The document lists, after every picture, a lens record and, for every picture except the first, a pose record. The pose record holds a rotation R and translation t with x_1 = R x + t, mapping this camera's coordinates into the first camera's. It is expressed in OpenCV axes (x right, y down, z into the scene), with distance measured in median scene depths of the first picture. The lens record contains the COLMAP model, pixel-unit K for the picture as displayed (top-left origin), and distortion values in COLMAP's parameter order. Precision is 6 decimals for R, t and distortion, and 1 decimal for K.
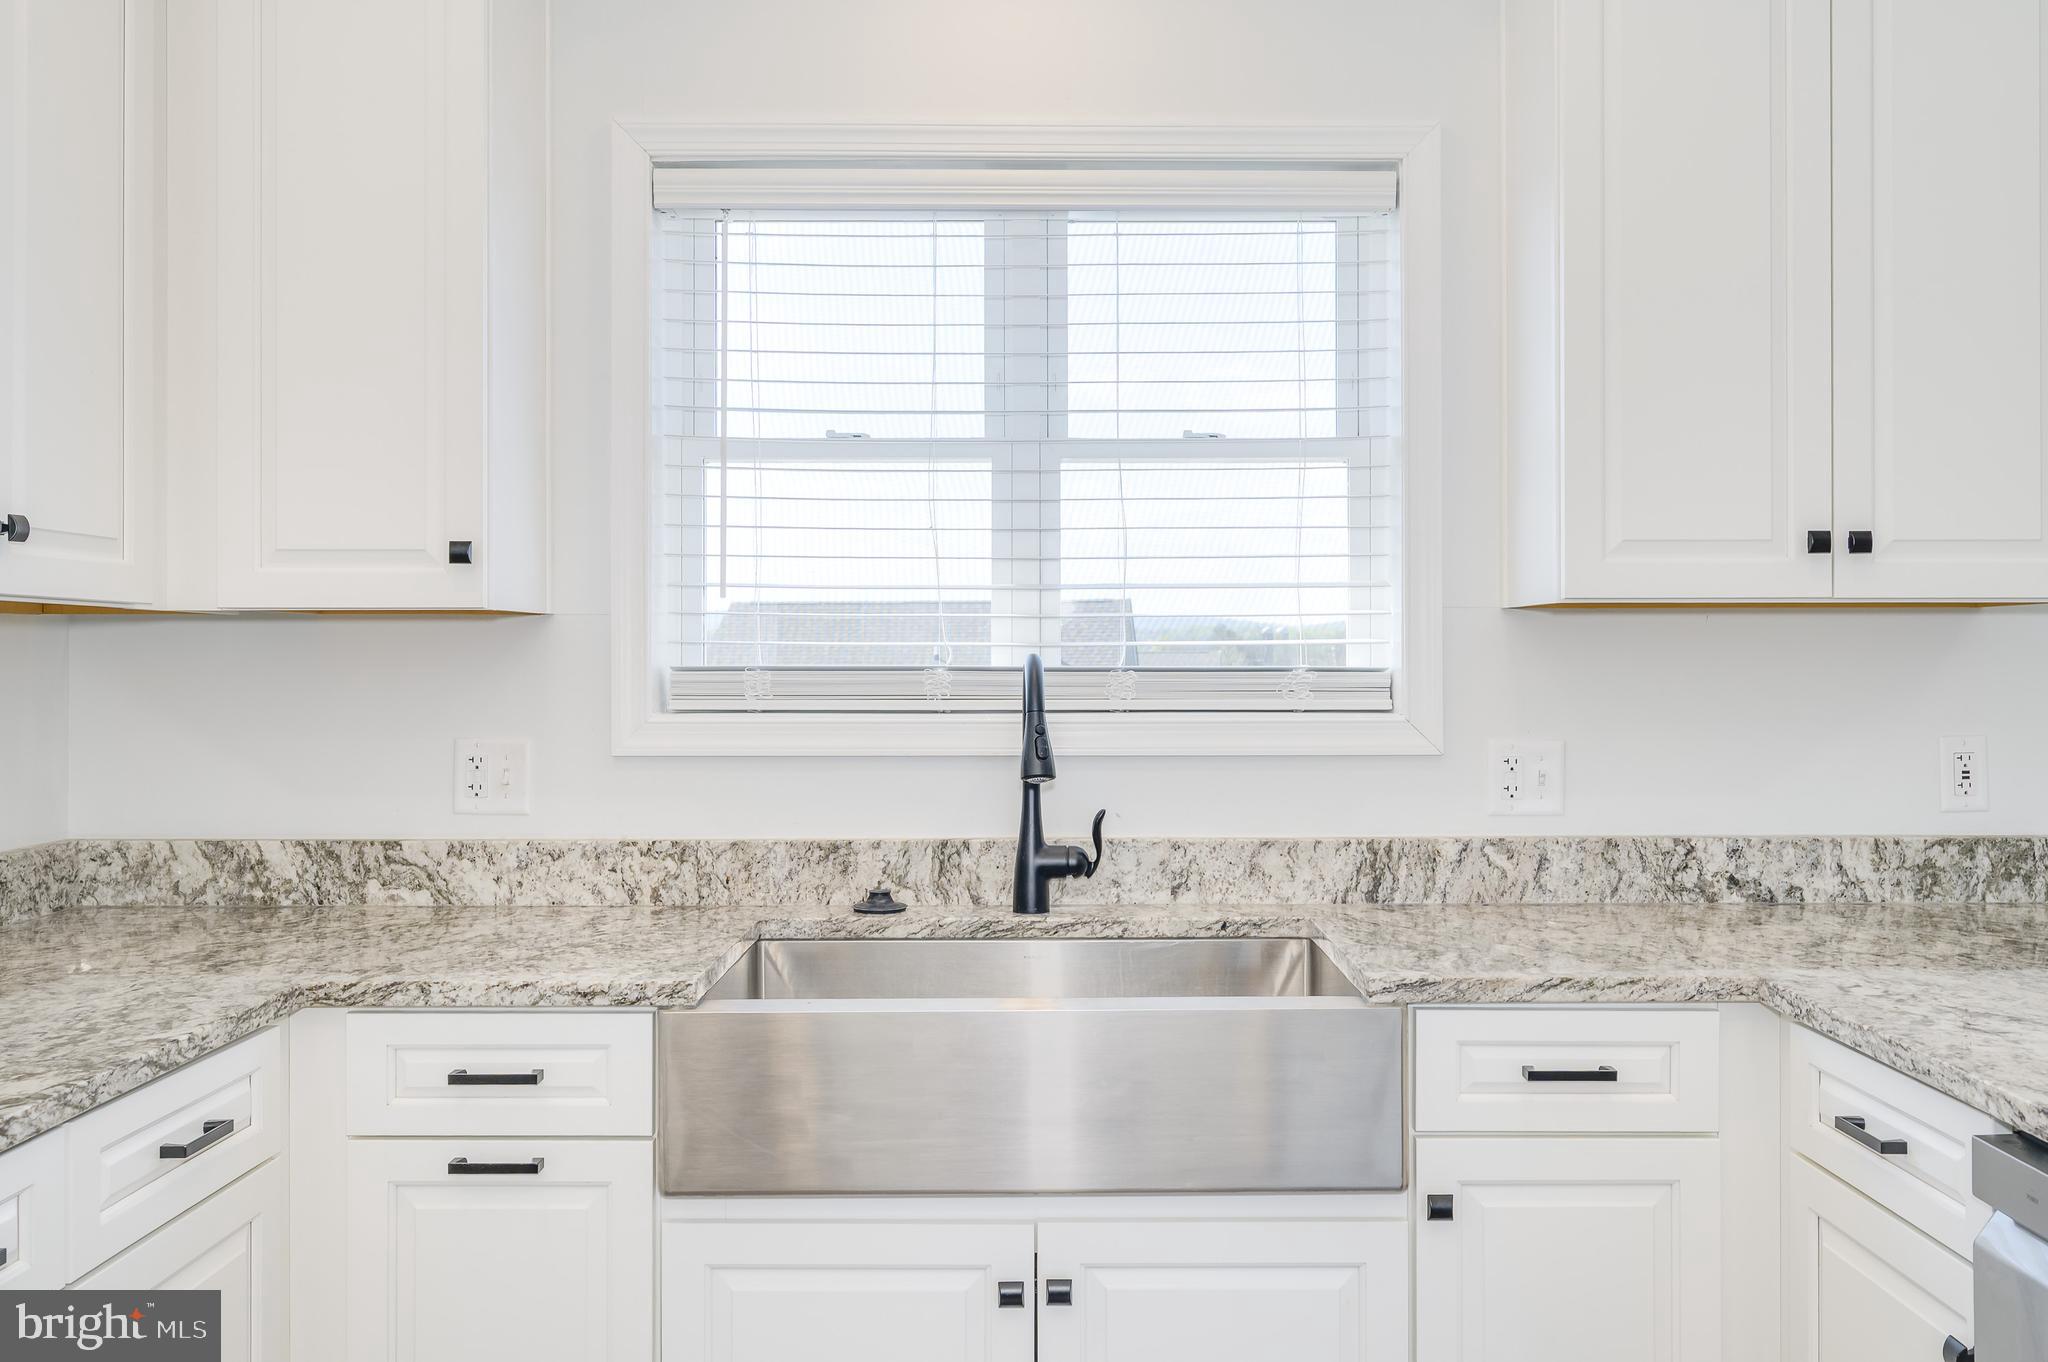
lens RADIAL K [[1844.3, 0, 1065.7], [0, 1844.3, 635.4], [0, 0, 1]] dist [0.003626, -0.014310]
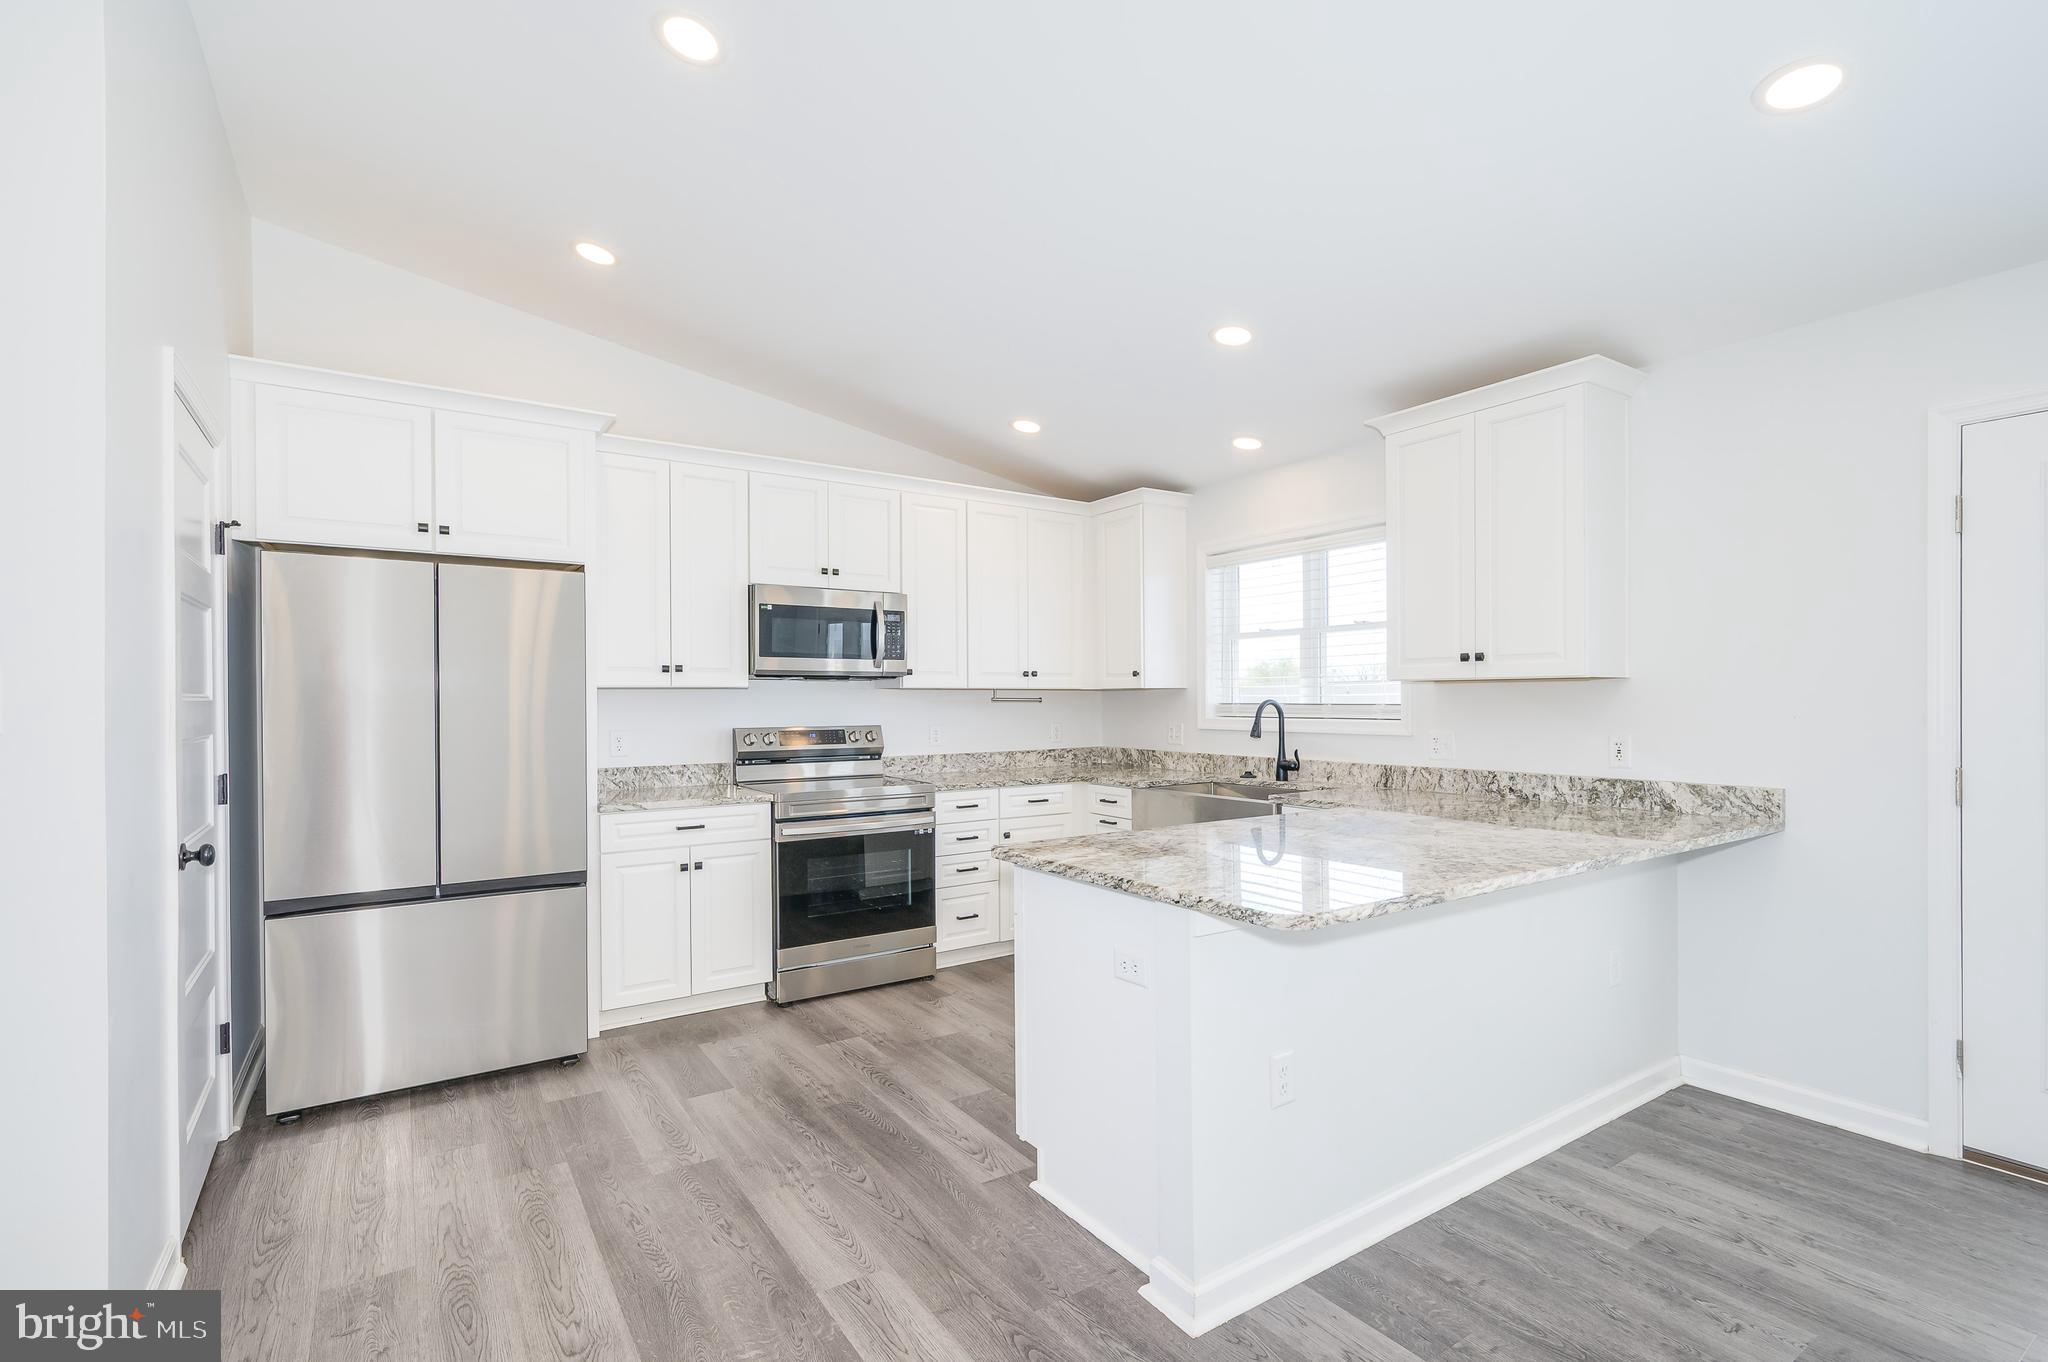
lens RADIAL K [[929.9, 0, 1054.5], [0, 929.9, 706.1], [0, 0, 1]] dist [0.000270, 0.001329]
pose [[0.574654, 0.004642, -0.818383, 1.039854], [0.014354, 0.999773, 0.015750, -0.009069], [0.818270, -0.020797, 0.574457, -0.230444]]
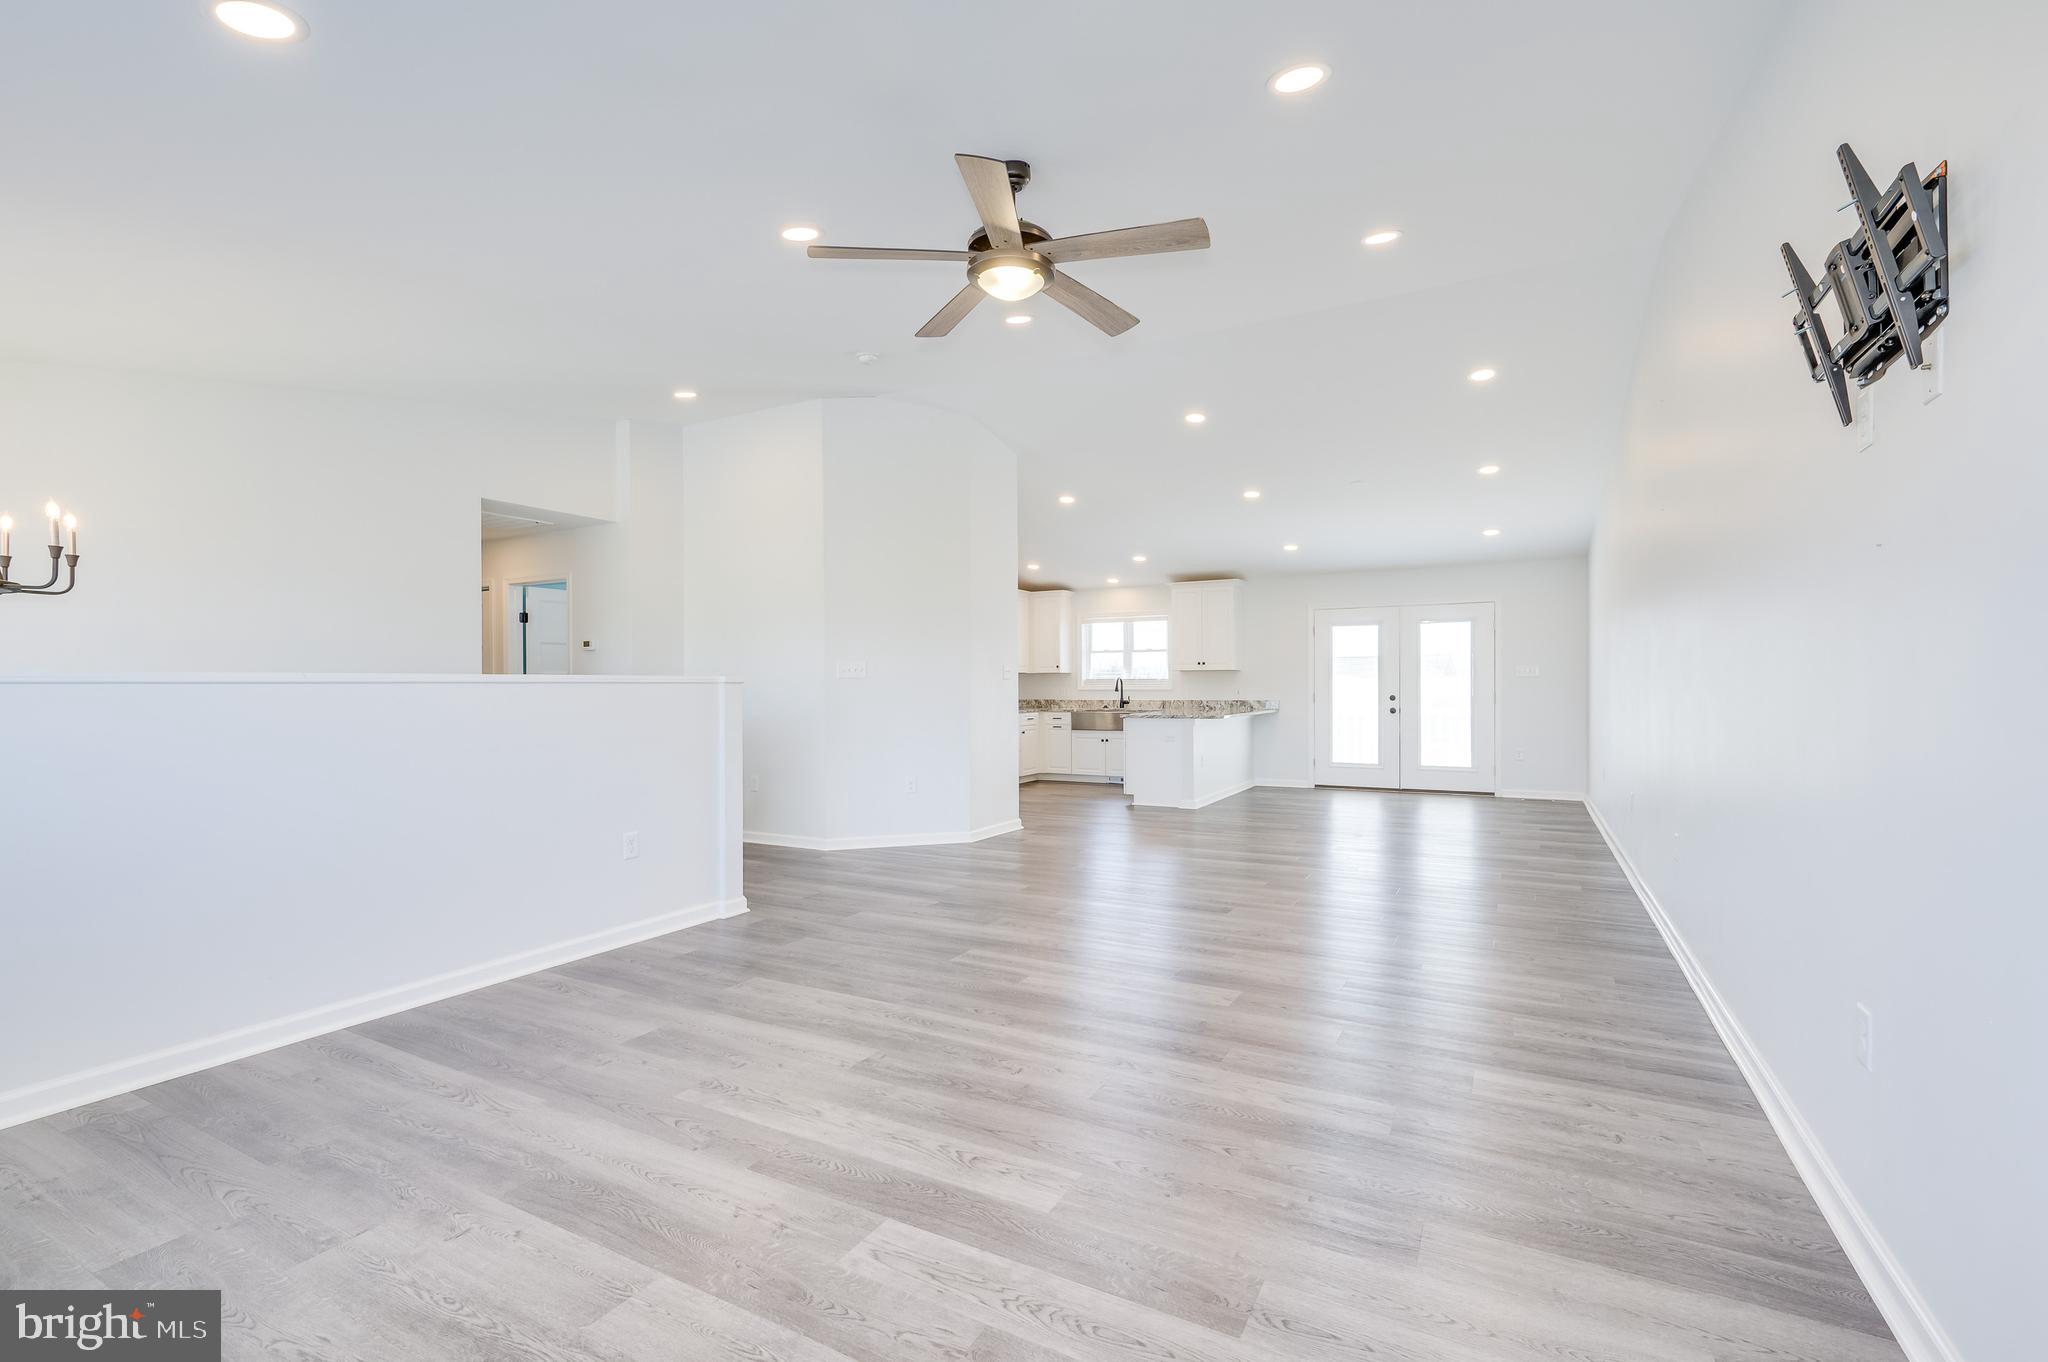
lens RADIAL K [[913.3, 0, 1066.5], [0, 913.3, 684.5], [0, 0, 1]] dist [0.004193, -0.003070]
pose [[0.906624, -0.002884, -0.421929, 1.456123], [0.008553, 0.999897, 0.011544, -0.007504], [0.421852, -0.014075, 0.906555, -2.770484]]
